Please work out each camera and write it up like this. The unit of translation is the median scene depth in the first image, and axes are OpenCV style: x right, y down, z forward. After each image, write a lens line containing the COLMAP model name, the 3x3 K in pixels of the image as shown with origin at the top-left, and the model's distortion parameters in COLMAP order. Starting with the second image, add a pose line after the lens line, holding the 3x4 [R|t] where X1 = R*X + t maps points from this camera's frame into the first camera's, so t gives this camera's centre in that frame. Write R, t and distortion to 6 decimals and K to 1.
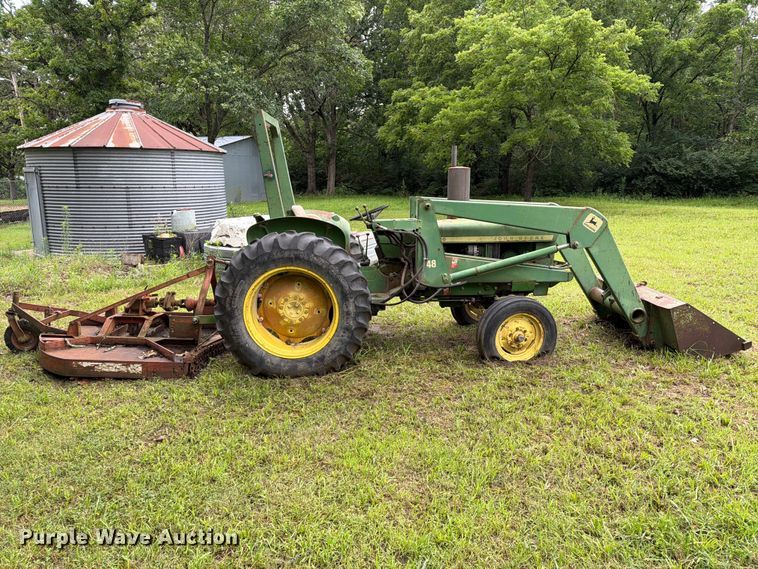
lens RADIAL K [[544.5, 0, 379.0], [0, 544.5, 284.5], [0, 0, 1]] dist [0.086763, -0.159250]
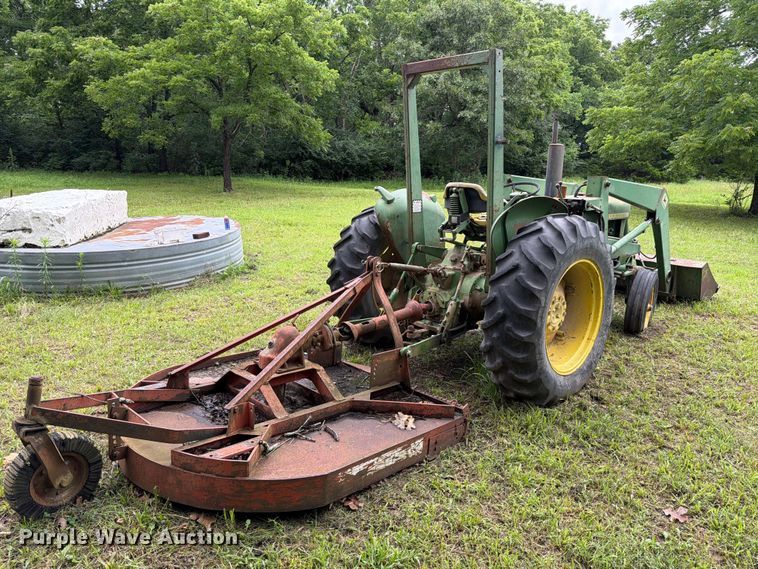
lens RADIAL K [[544.5, 0, 379.0], [0, 544.5, 284.5], [0, 0, 1]] dist [0.086763, -0.159250]
pose [[0.714684, -0.111471, 0.690507, -0.833961], [0.088248, 0.993700, 0.069079, -0.070011], [-0.693858, 0.011566, 0.720019, 0.563653]]
